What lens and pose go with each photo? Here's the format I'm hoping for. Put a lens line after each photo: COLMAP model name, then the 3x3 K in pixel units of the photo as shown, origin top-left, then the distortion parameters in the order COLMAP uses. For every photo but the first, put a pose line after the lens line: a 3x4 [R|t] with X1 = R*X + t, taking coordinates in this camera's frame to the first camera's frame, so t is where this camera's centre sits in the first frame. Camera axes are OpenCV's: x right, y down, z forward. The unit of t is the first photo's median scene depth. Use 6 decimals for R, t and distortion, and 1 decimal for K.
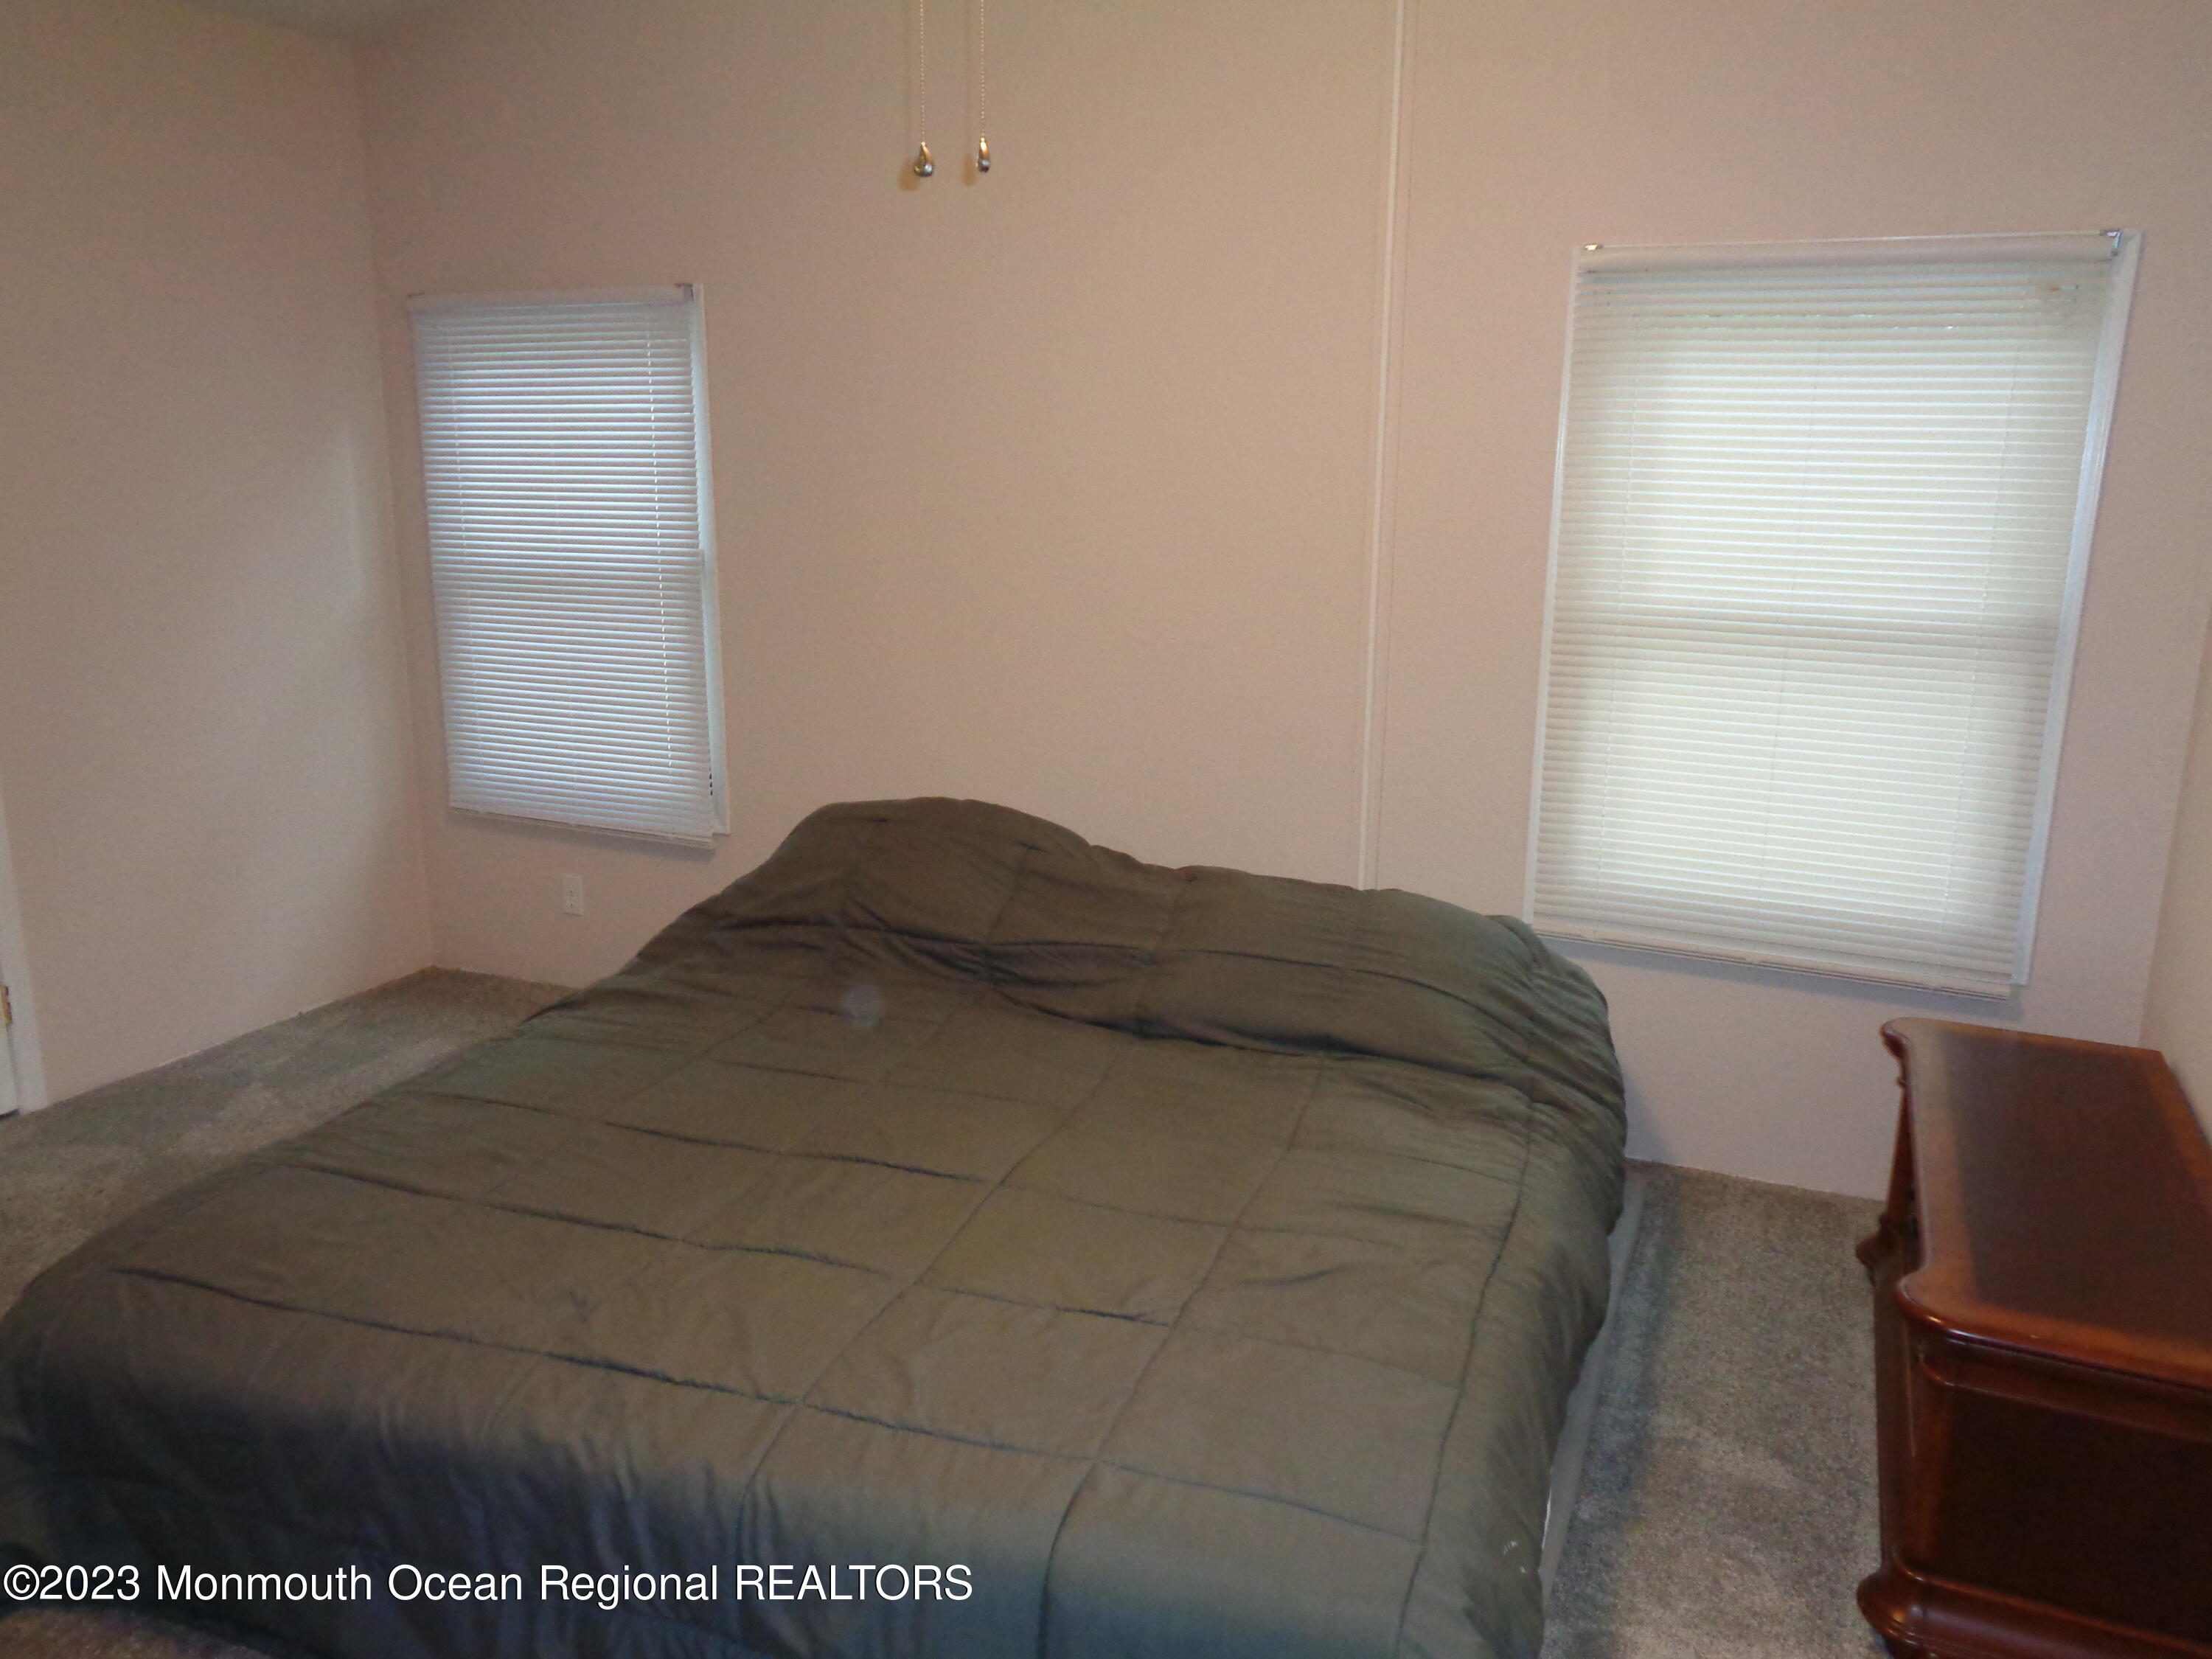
lens RADIAL K [[1657.0, 0, 1109.7], [0, 1657.0, 837.5], [0, 0, 1]] dist [0.009755, 0.001012]
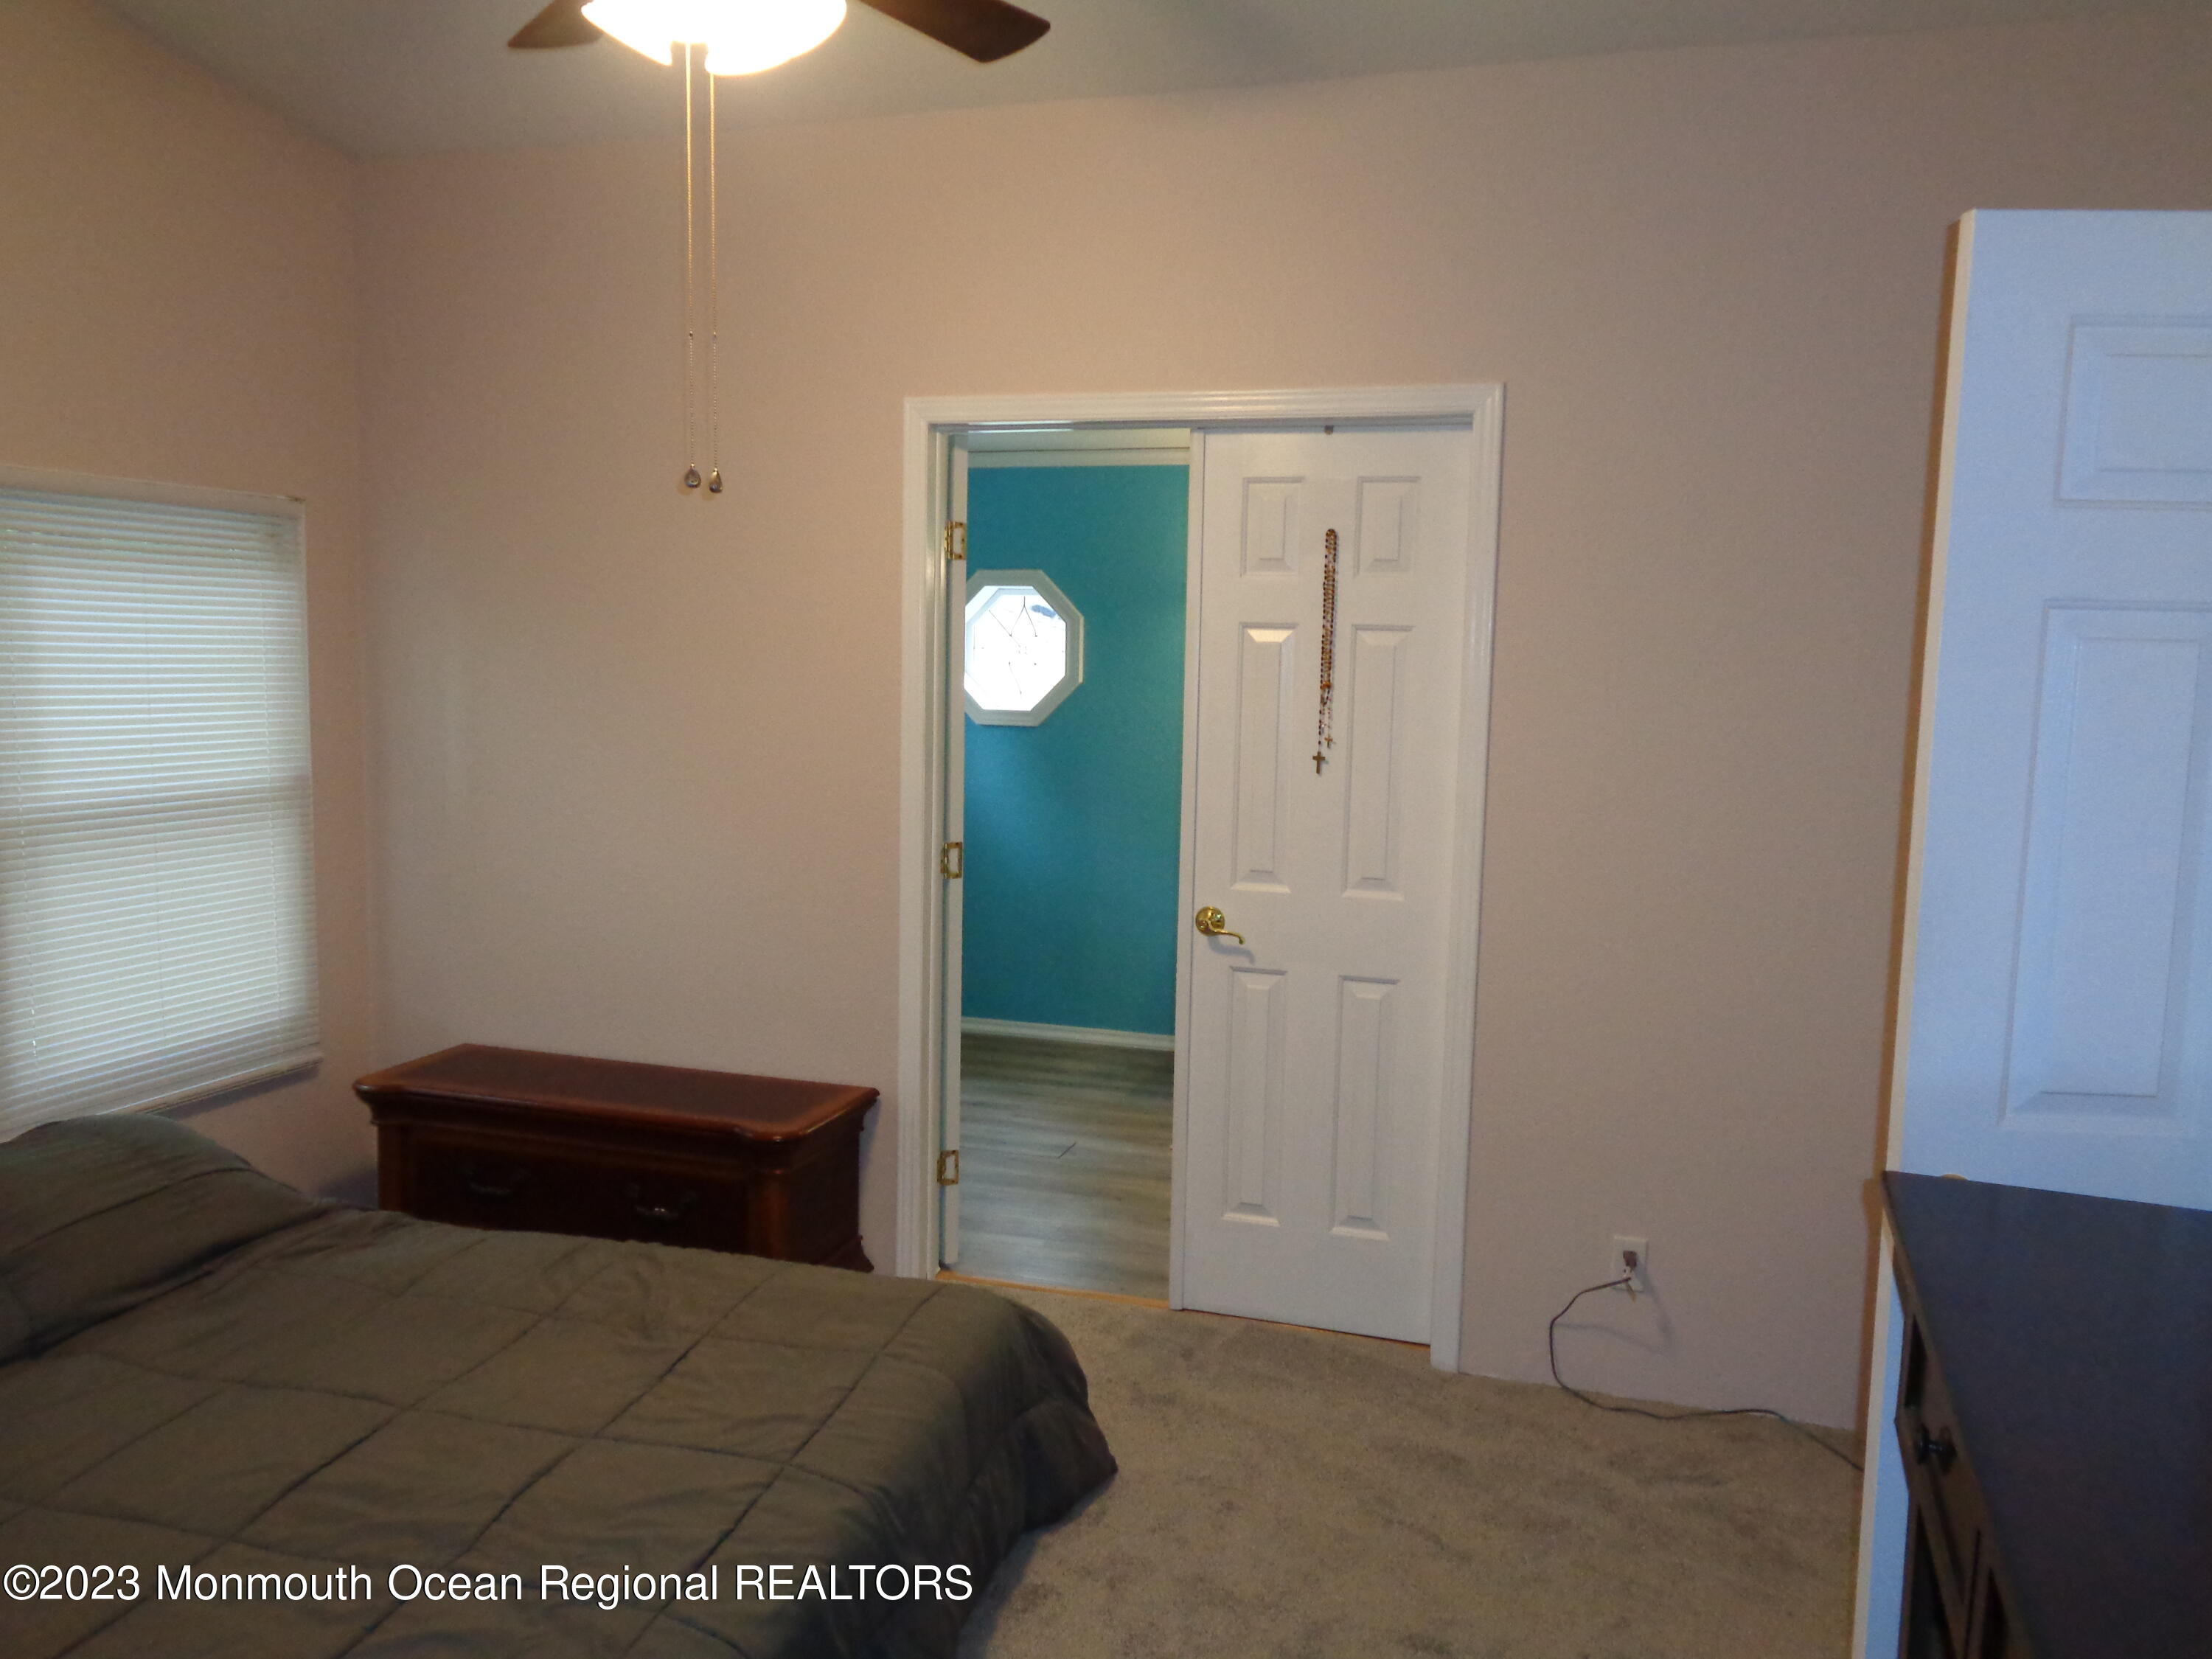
lens RADIAL K [[1657.0, 0, 1110.2], [0, 1657.0, 825.4], [0, 0, 1]] dist [0.009755, 0.001012]
pose [[-0.091487, -0.124827, 0.987952, -0.858275], [0.217941, 0.965550, 0.142178, -0.145258], [-0.971665, 0.228322, -0.061130, 0.472653]]
